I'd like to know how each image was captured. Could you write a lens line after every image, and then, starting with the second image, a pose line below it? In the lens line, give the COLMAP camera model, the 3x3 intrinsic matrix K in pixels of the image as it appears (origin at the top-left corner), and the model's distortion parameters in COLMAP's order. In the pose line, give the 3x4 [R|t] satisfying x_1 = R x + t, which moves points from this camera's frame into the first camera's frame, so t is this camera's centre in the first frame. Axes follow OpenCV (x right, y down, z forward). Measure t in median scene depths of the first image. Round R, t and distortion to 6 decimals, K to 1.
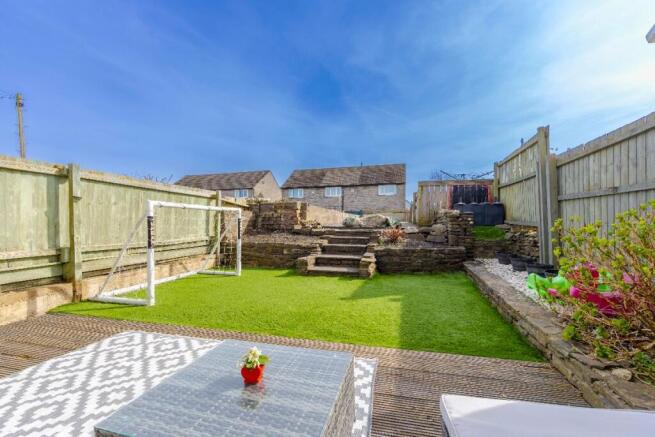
lens RADIAL K [[285.2, 0, 330.2], [0, 285.2, 226.7], [0, 0, 1]] dist [-0.000788, -0.000072]
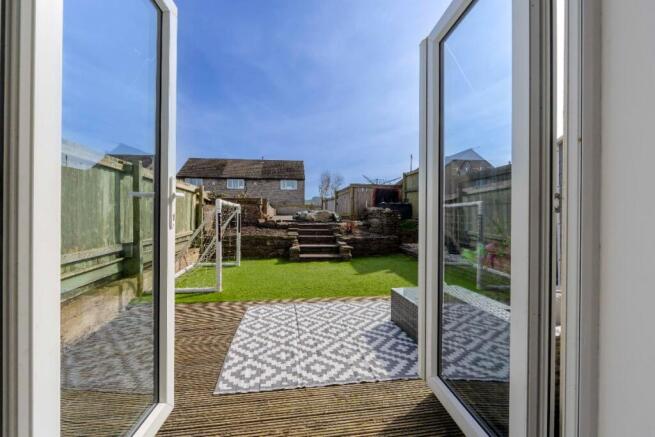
lens RADIAL K [[292.3, 0, 324.0], [0, 292.3, 217.6], [0, 0, 1]] dist [-0.000490, 0.000086]
pose [[0.908510, 0.003879, 0.417844, -0.493958], [-0.002301, 0.999988, -0.004279, -0.009150], [-0.417856, 0.002926, 0.908509, -0.153287]]
